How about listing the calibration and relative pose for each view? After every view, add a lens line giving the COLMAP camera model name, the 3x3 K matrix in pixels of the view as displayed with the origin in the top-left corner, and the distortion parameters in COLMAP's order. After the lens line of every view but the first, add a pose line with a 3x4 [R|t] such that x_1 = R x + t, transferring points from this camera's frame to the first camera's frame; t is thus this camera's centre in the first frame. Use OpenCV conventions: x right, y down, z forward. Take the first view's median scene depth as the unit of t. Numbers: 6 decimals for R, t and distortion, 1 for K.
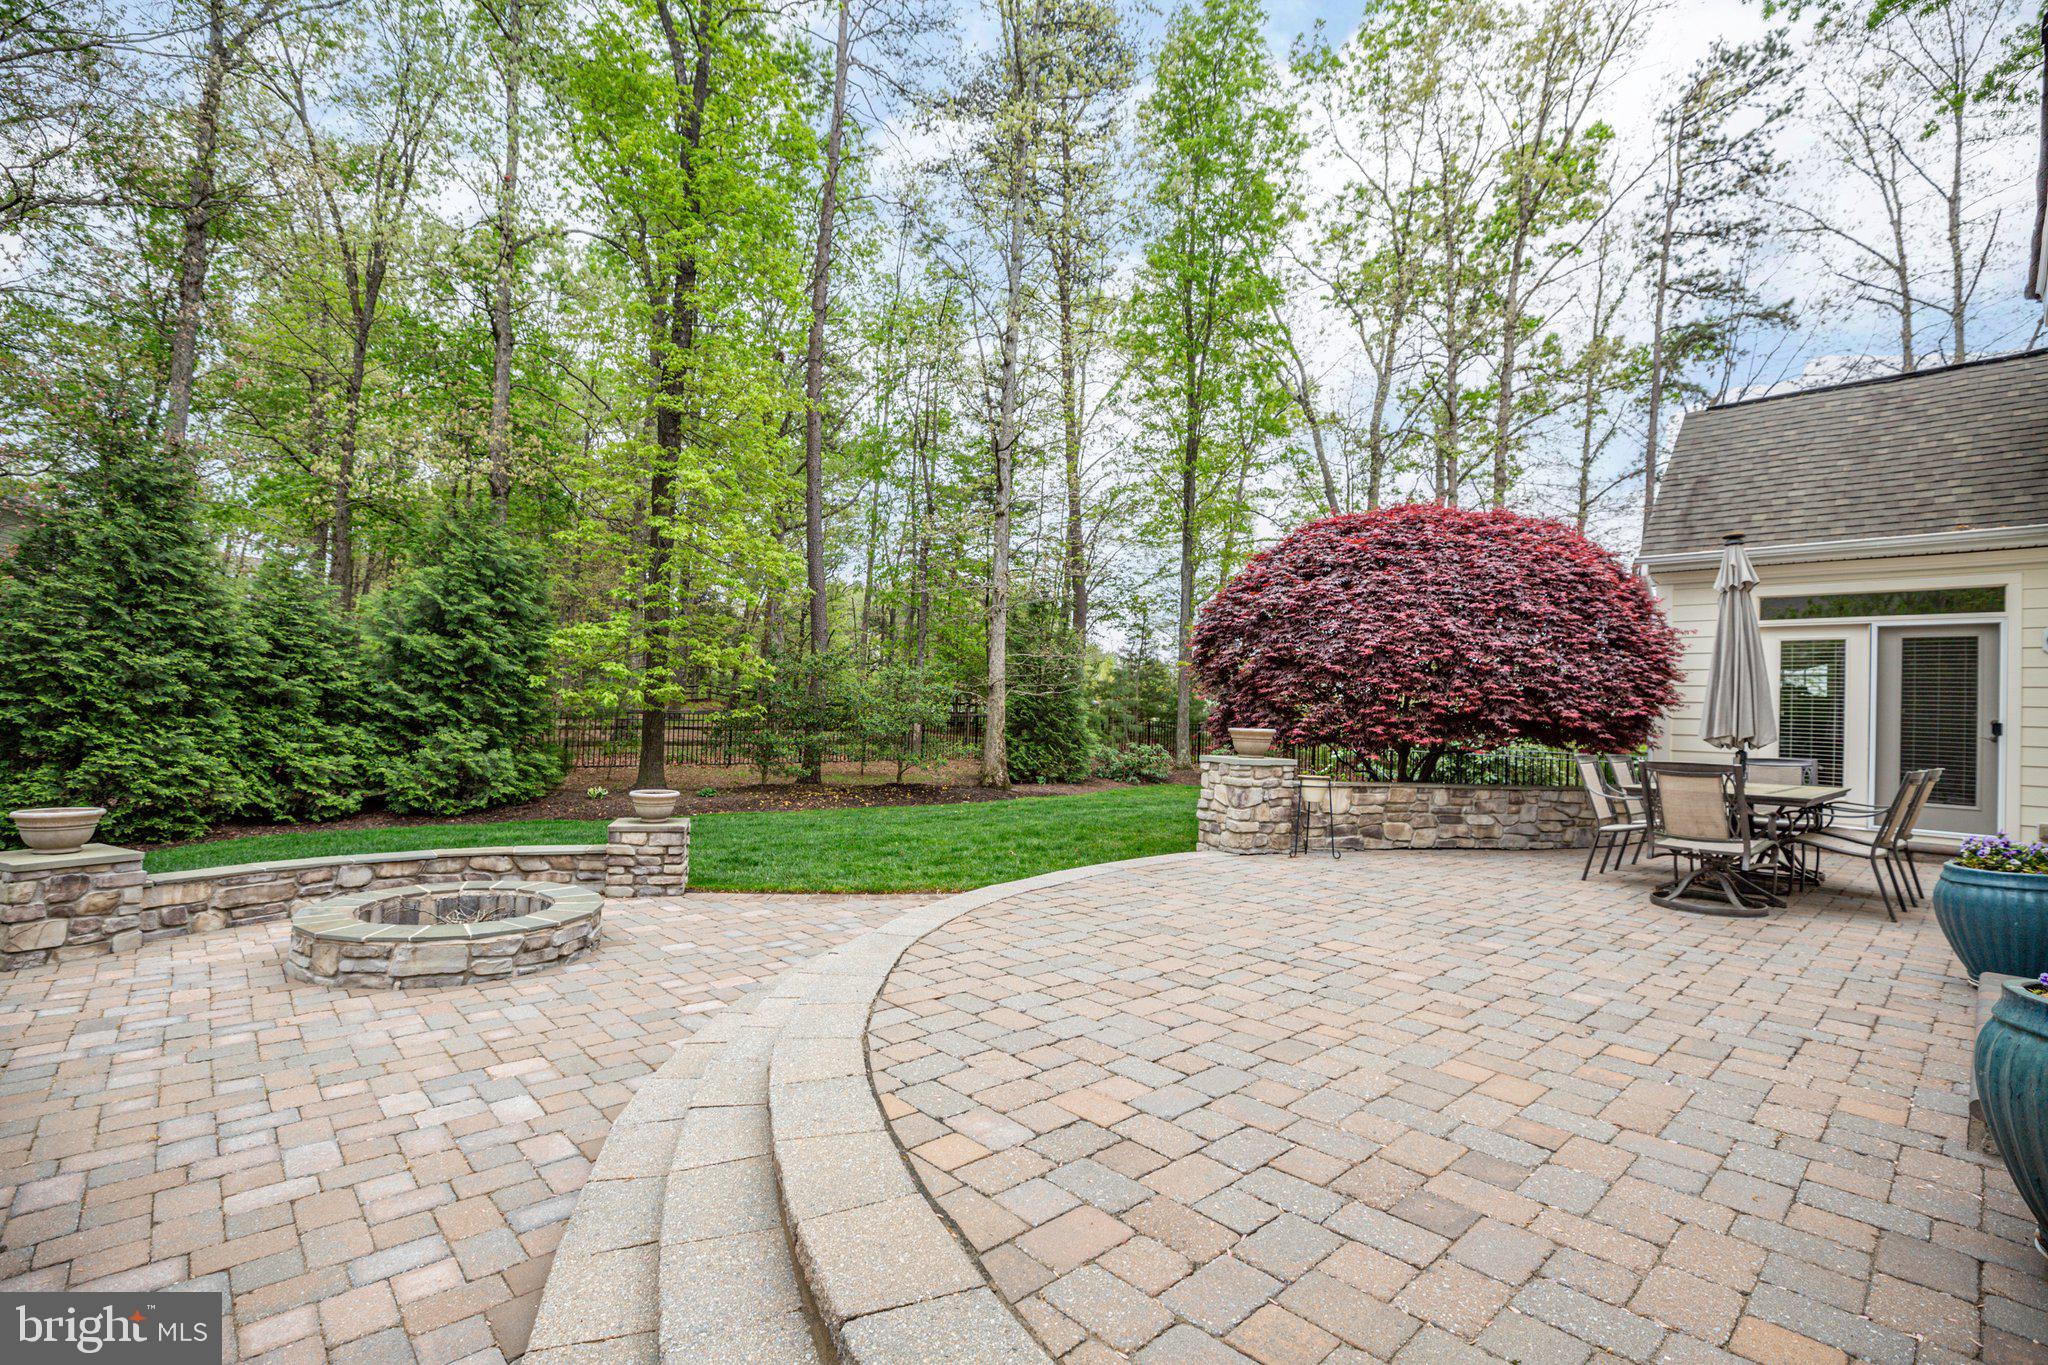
lens RADIAL K [[932.7, 0, 1029.4], [0, 932.7, 693.9], [0, 0, 1]] dist [-0.042000, 0.014642]
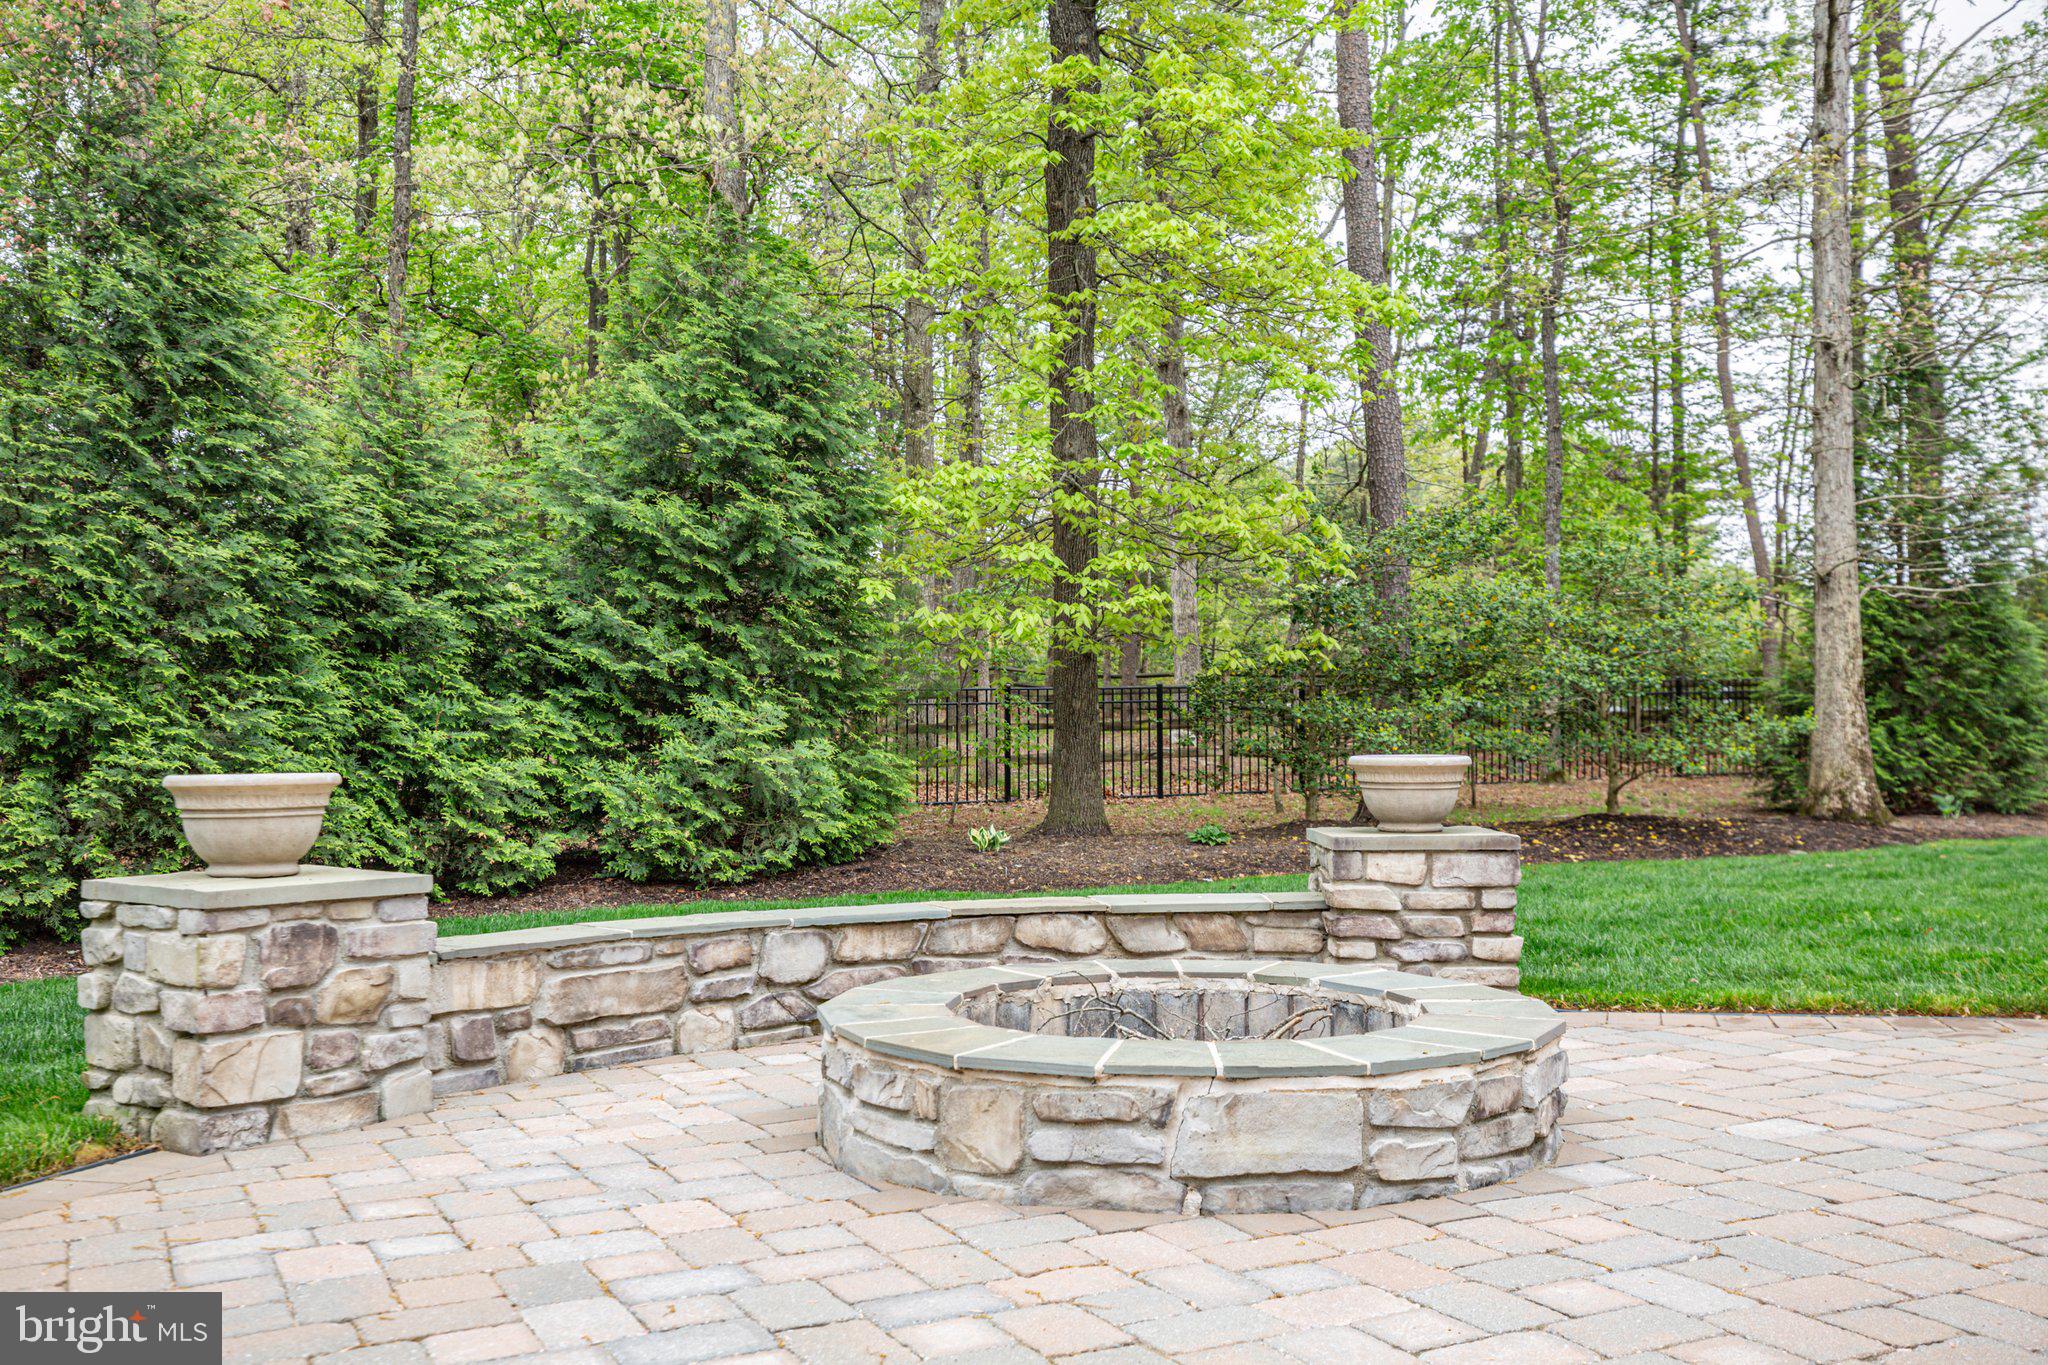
lens RADIAL K [[1931.7, 0, 1024.0], [0, 1931.7, 682.5], [0, 0, 1]] dist [0.054117, 0.004276]
pose [[0.959901, -0.045408, -0.276639, -0.264369], [0.043794, 0.998968, -0.012012, 0.061506], [0.276899, -0.000584, 0.960899, 0.131345]]
